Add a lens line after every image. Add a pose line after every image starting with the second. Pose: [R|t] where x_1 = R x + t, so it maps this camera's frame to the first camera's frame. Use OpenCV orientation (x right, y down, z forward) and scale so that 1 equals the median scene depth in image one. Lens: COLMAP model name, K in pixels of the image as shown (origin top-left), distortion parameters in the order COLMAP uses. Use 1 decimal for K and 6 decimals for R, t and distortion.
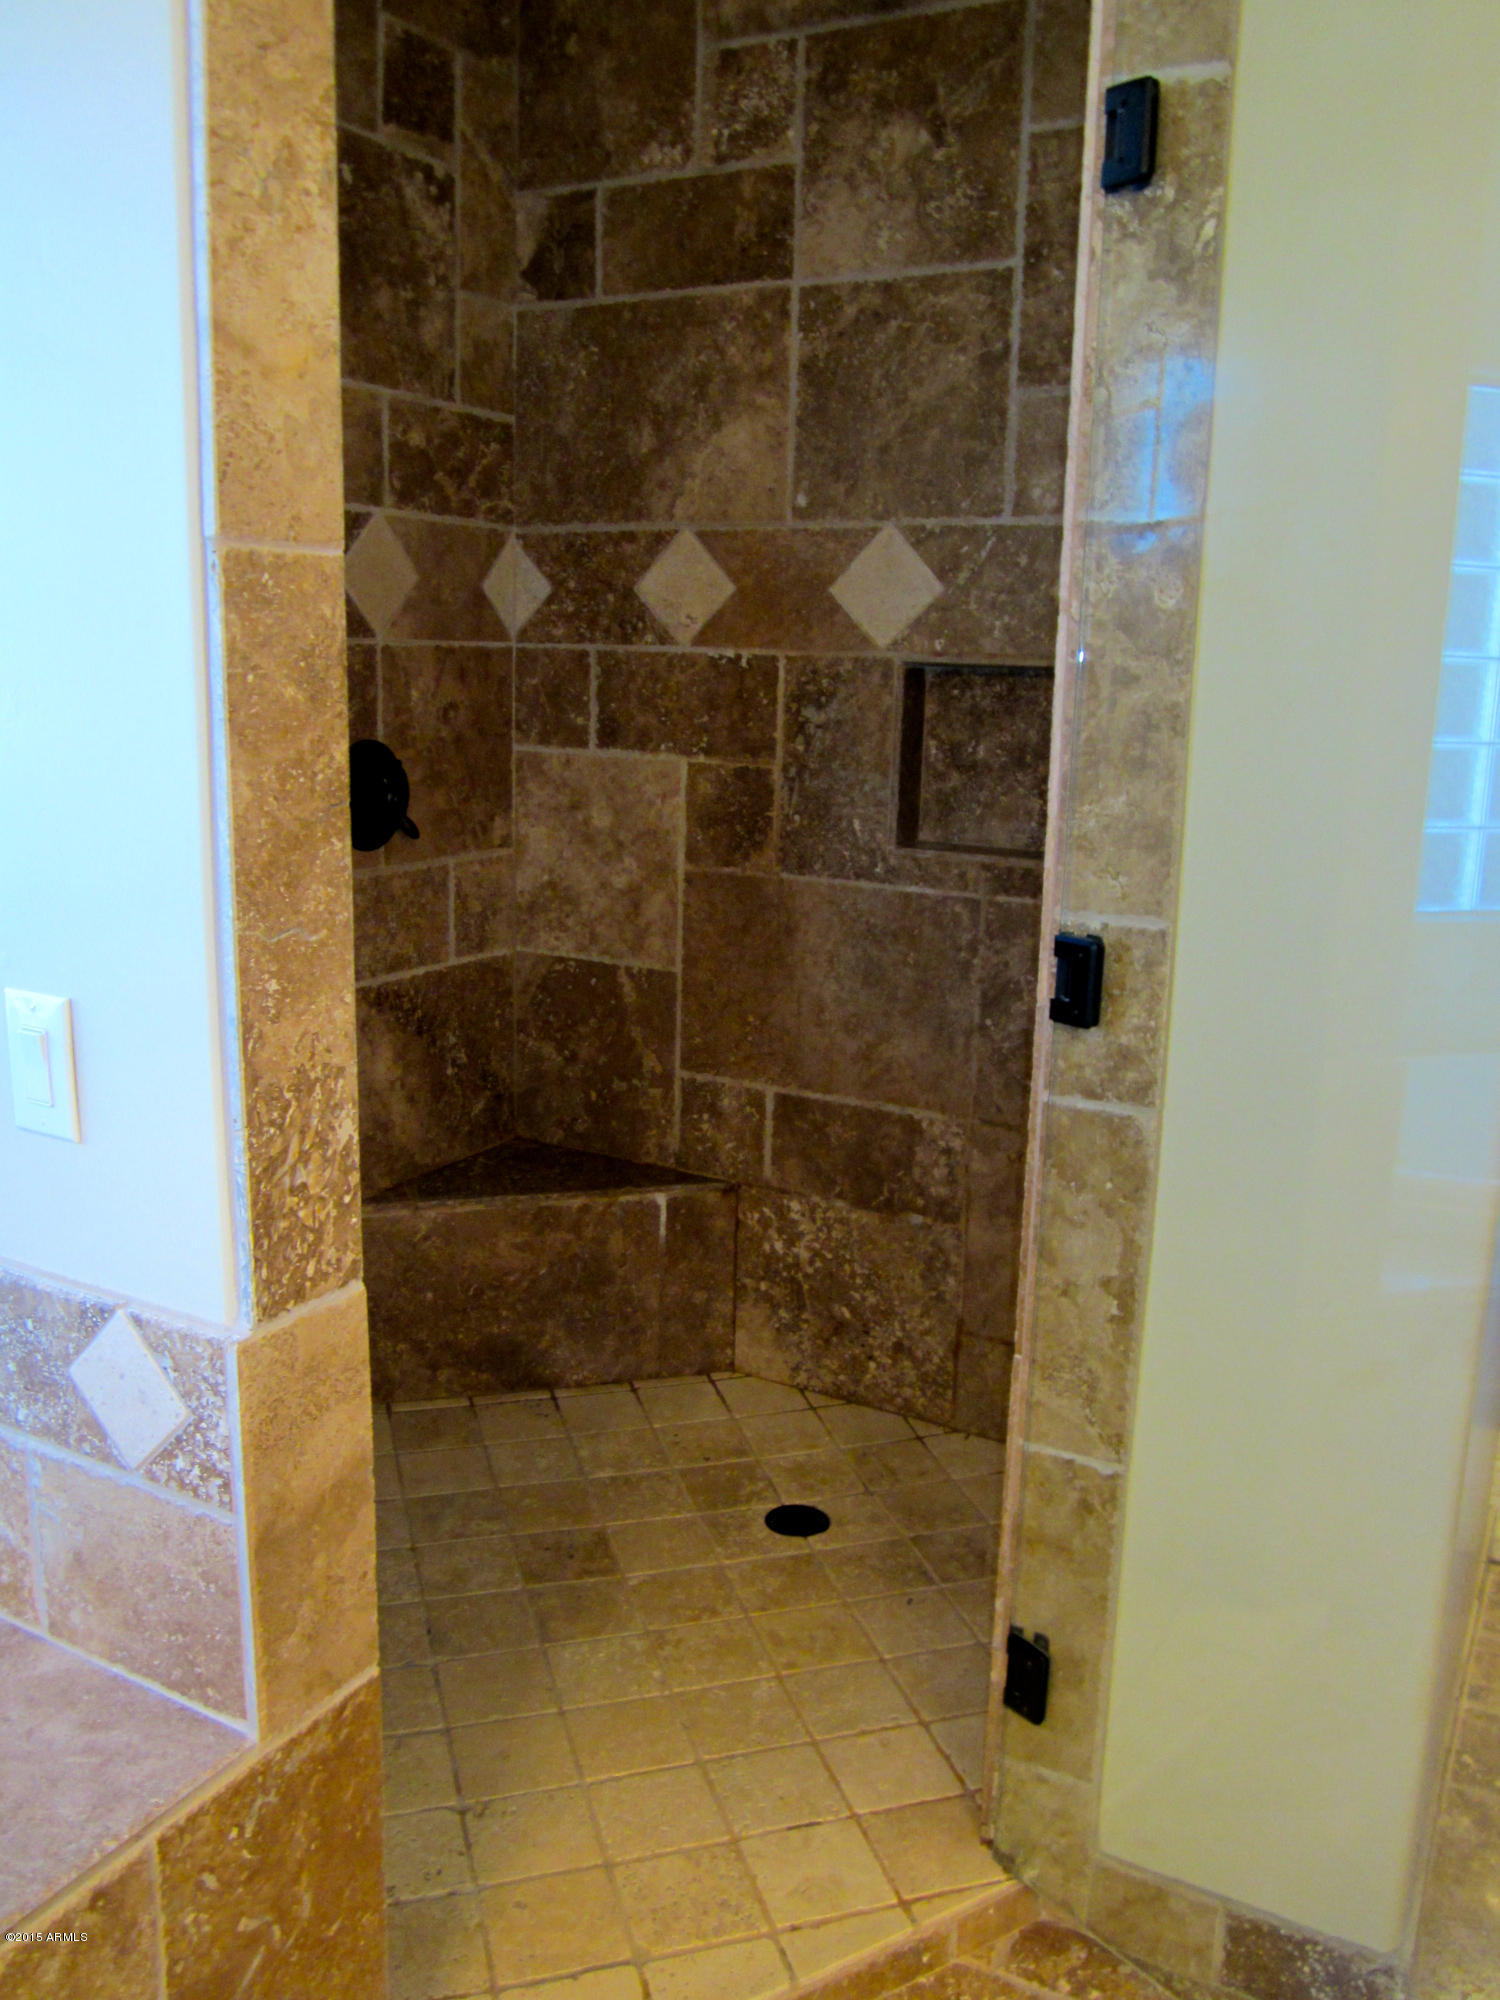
lens RADIAL K [[1632.9, 0, 748.1], [0, 1632.9, 997.3], [0, 0, 1]] dist [-0.050098, 0.021539]
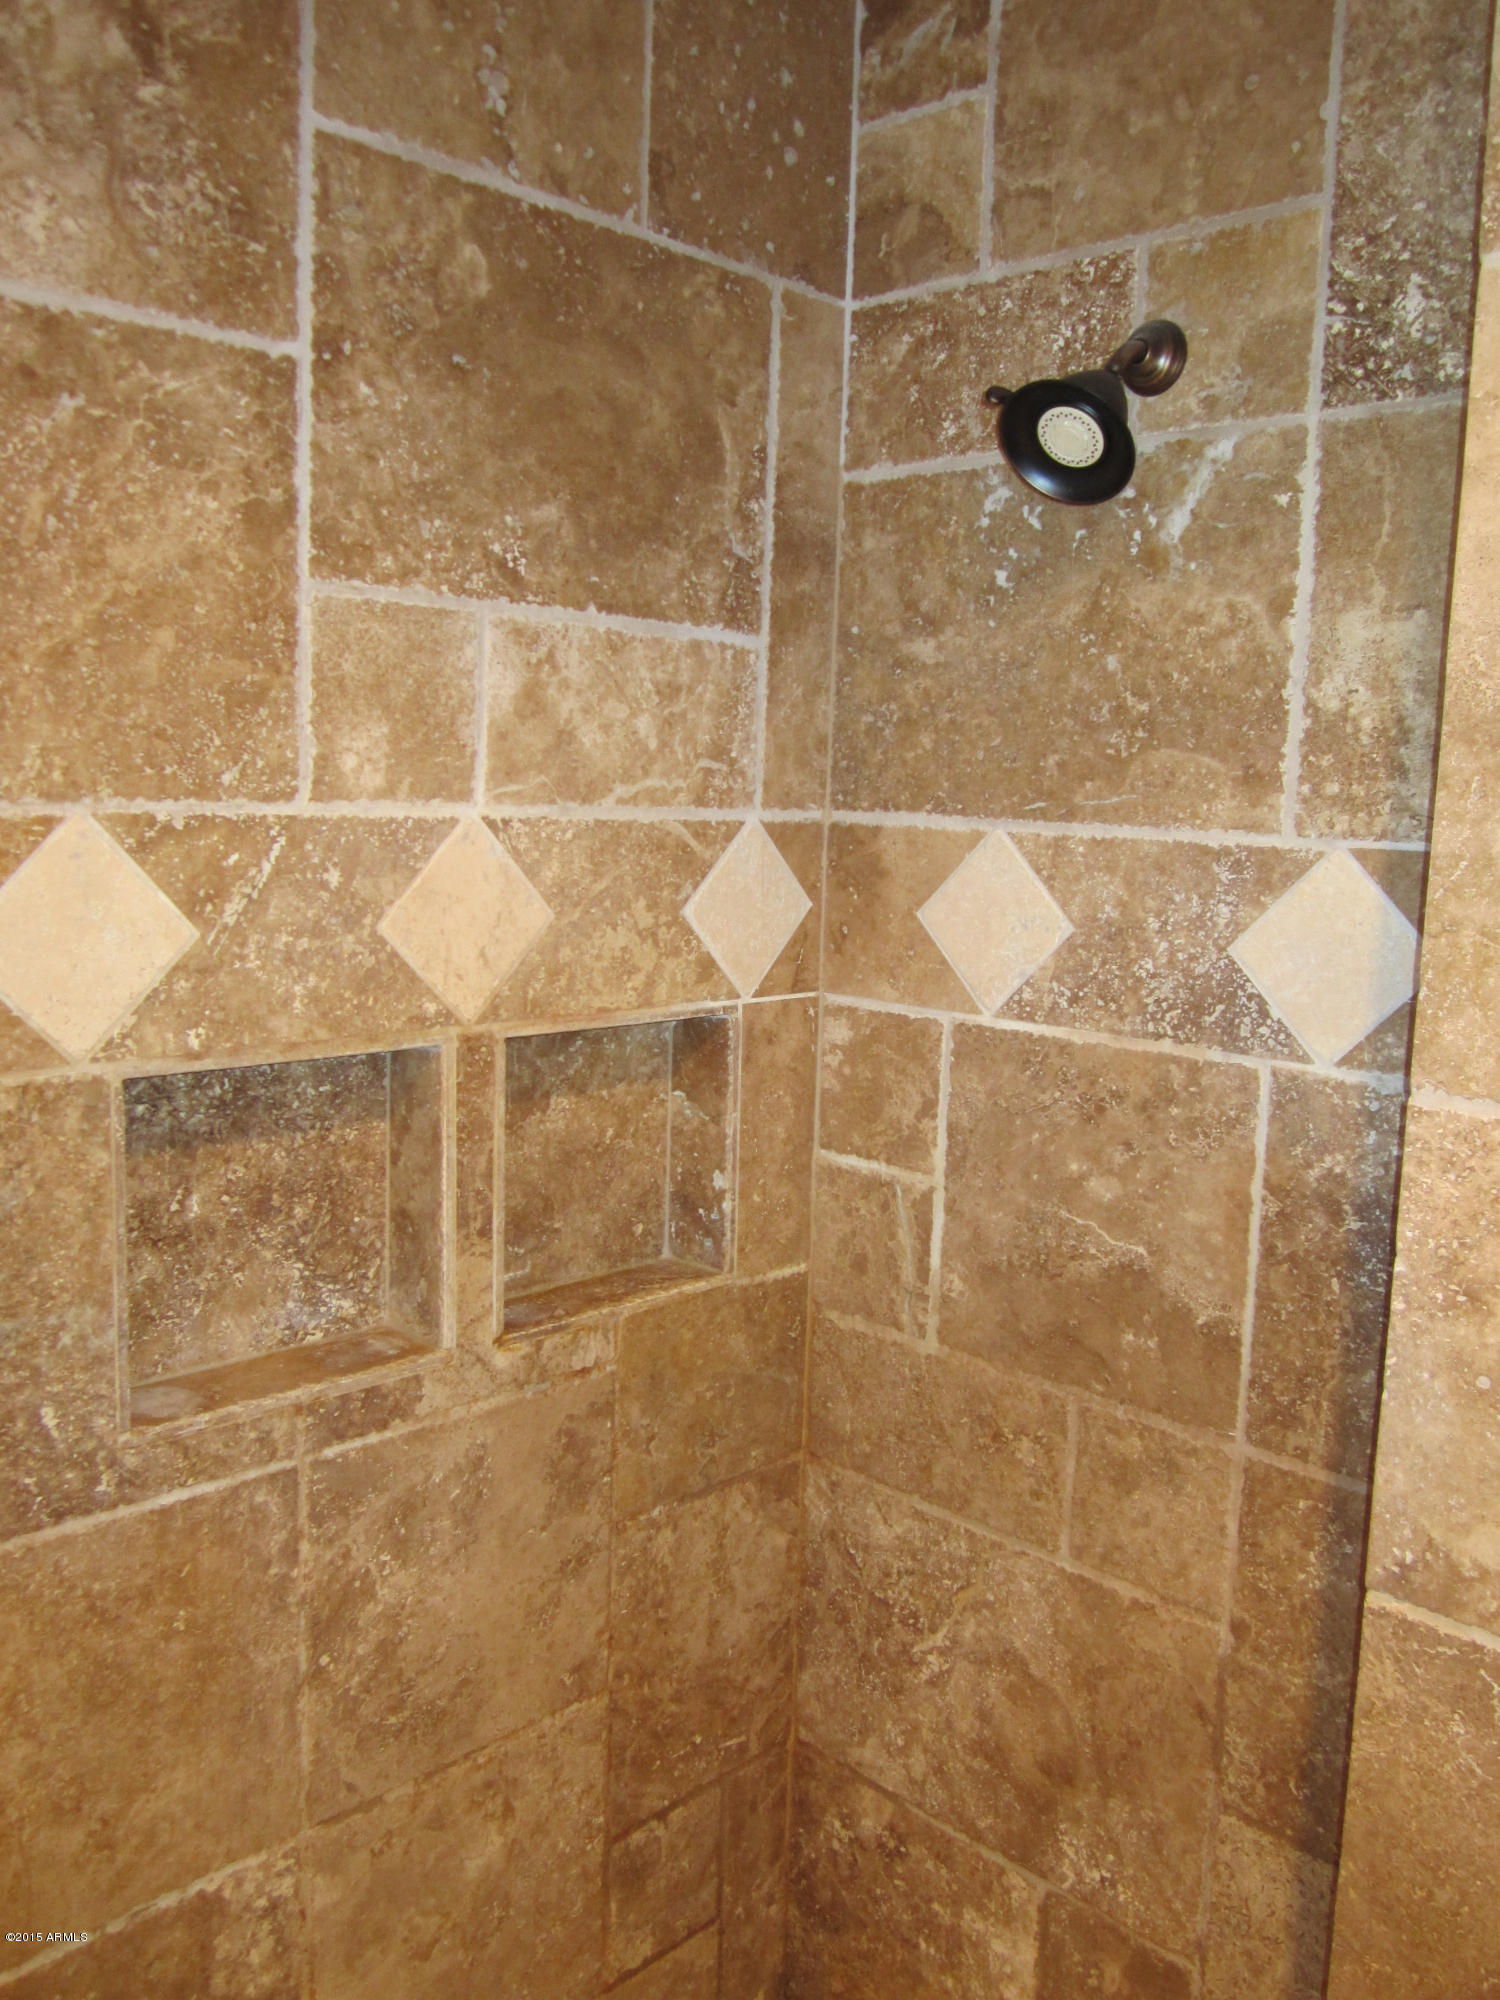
lens RADIAL K [[1632.9, 0, 748.8], [0, 1632.9, 1006.0], [0, 0, 1]] dist [-0.050098, 0.021539]
pose [[0.280803, -0.146148, 0.948573, -0.334275], [0.170925, 0.980154, 0.100416, -0.255863], [-0.944423, 0.133937, 0.300210, 0.694594]]
